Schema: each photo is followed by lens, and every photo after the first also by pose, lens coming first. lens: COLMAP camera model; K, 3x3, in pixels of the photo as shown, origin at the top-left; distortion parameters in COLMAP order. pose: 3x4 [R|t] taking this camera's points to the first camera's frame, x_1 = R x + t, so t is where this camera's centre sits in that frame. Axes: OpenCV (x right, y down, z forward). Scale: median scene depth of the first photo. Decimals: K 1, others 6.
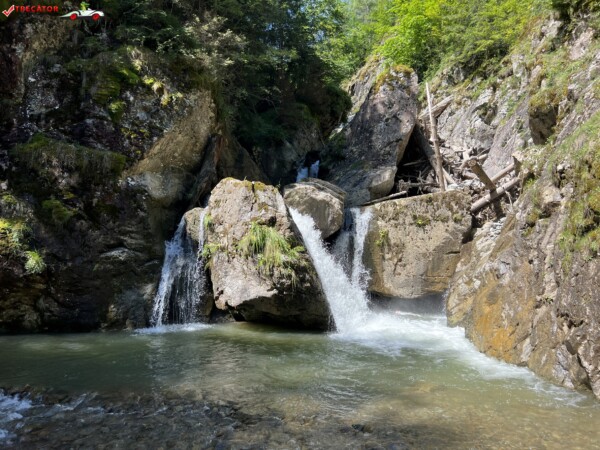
lens RADIAL K [[453.3, 0, 301.3], [0, 453.3, 227.9], [0, 0, 1]] dist [0.056838, -0.065283]
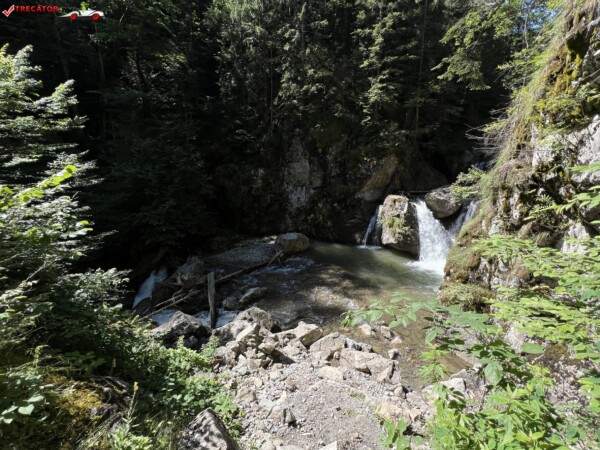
lens RADIAL K [[240.9, 0, 299.9], [0, 240.9, 225.8], [0, 0, 1]] dist [-0.001818, 0.000959]
pose [[0.641550, 0.120003, -0.757636, 0.578644], [0.057085, 0.977479, 0.203163, -0.249145], [0.764954, -0.173589, 0.620252, -0.288053]]
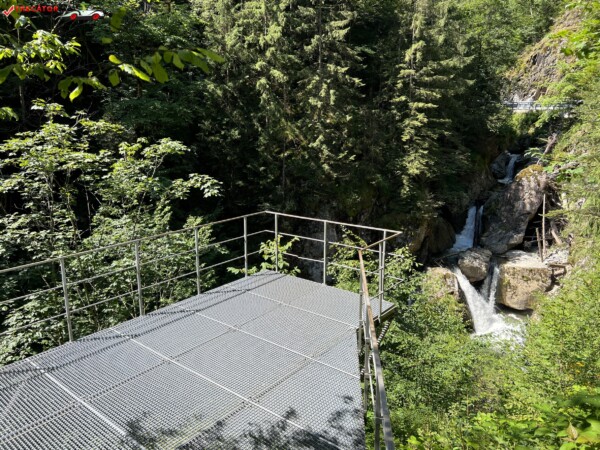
lens RADIAL K [[453.3, 0, 299.0], [0, 453.3, 228.3], [0, 0, 1]] dist [0.056838, -0.065283]
pose [[0.927700, 0.055473, -0.369182, 0.066473], [0.049225, 0.962088, 0.268259, -1.059578], [0.370066, -0.267037, 0.889799, -1.518513]]
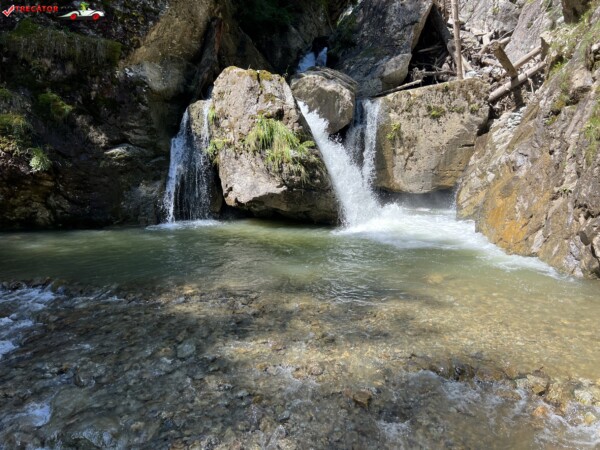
lens RADIAL K [[453.3, 0, 300.3], [0, 453.3, 224.5], [0, 0, 1]] dist [0.056838, -0.065283]
pose [[0.999821, -0.009219, -0.016499, -0.007044], [0.012548, 0.976604, 0.214681, 0.006293], [0.014134, -0.214849, 0.976545, 0.016791]]
